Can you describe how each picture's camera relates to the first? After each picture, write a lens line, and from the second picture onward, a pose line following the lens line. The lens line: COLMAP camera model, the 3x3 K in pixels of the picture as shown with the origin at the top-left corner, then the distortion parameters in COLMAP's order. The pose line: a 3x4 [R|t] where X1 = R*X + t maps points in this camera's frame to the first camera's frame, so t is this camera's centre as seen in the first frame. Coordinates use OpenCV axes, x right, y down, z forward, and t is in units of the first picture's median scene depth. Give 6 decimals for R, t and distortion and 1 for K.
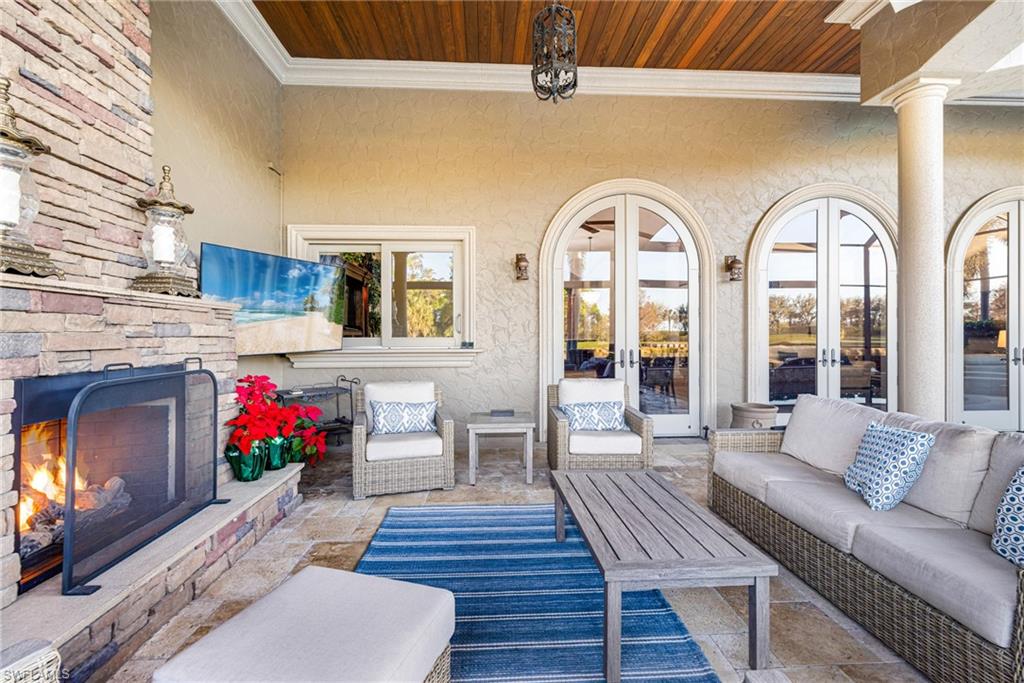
lens RADIAL K [[459.1, 0, 508.2], [0, 459.1, 334.6], [0, 0, 1]] dist [-0.000022, -0.000068]
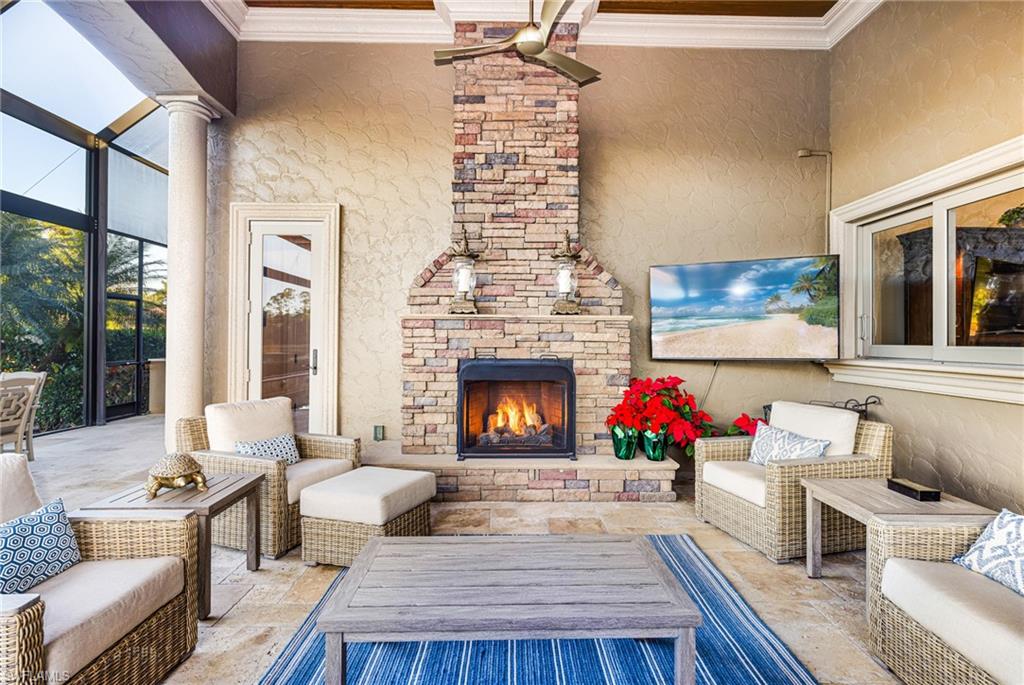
lens RADIAL K [[504.4, 0, 515.0], [0, 504.4, 333.0], [0, 0, 1]] dist [0.001913, 0.000242]
pose [[-0.042975, -0.007852, -0.999045, 0.756012], [-0.001707, 0.999968, -0.007785, -0.007038], [0.999075, 0.001371, -0.042987, 0.720312]]
